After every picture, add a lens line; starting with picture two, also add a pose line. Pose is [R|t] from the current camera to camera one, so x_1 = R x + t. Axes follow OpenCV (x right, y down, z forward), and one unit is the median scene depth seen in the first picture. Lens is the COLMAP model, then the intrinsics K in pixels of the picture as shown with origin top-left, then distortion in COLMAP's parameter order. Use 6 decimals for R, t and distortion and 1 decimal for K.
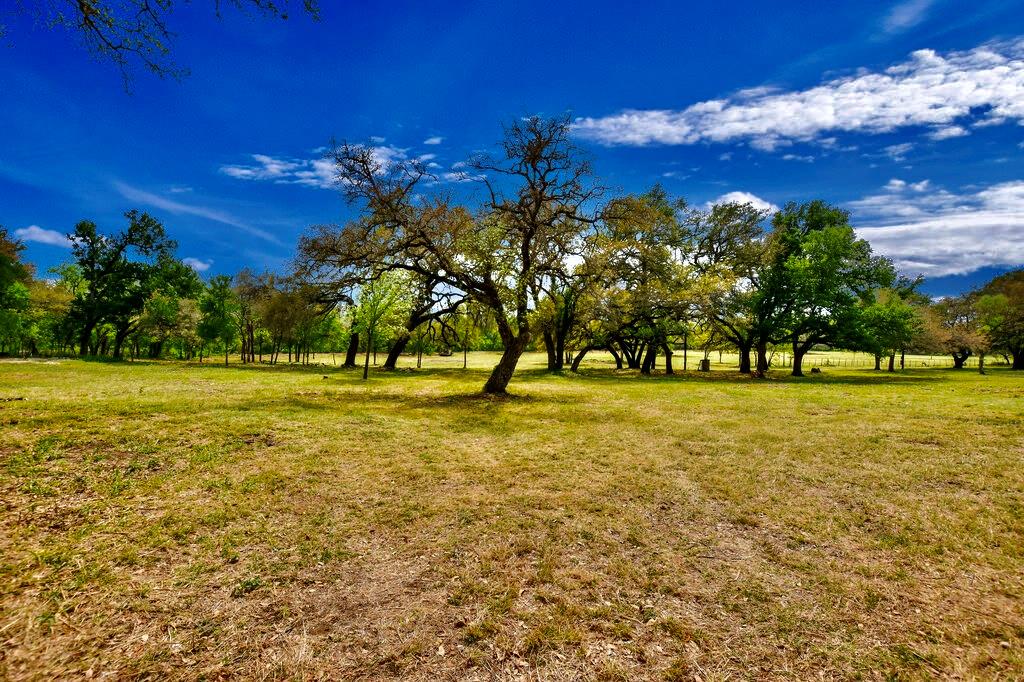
lens RADIAL K [[458.7, 0, 507.6], [0, 458.7, 330.4], [0, 0, 1]] dist [-0.022639, -0.000211]
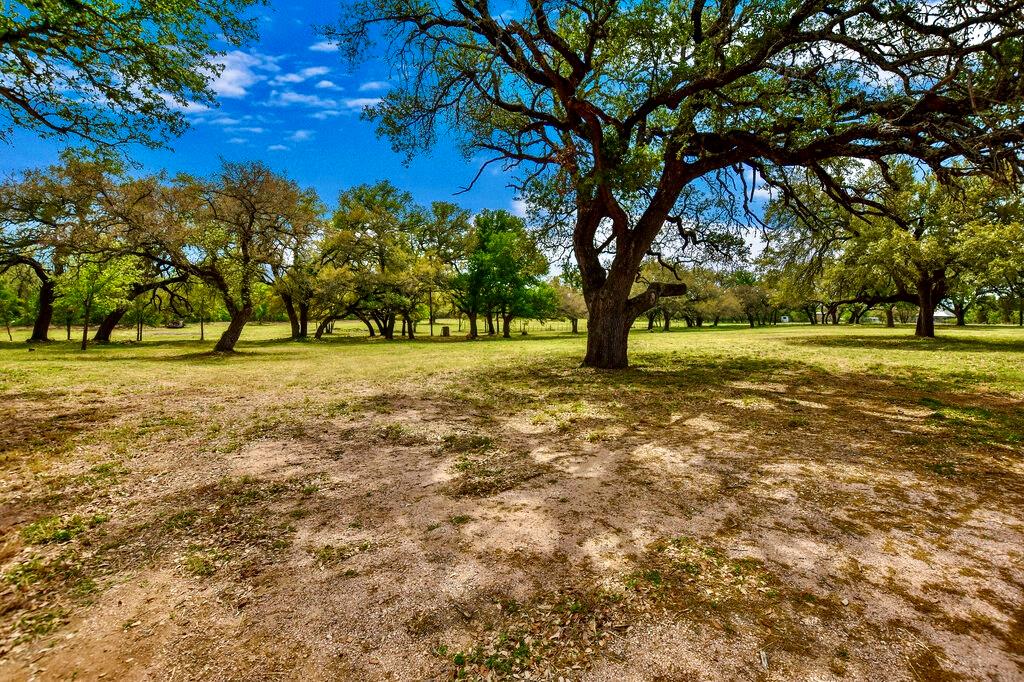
lens RADIAL K [[465.3, 0, 513.2], [0, 465.3, 338.0], [0, 0, 1]] dist [-0.001112, -0.000250]
pose [[0.879871, -0.029607, 0.474290, 0.019593], [-0.010181, 0.996654, 0.081103, -0.006824], [-0.475104, -0.076189, 0.876625, -0.165591]]
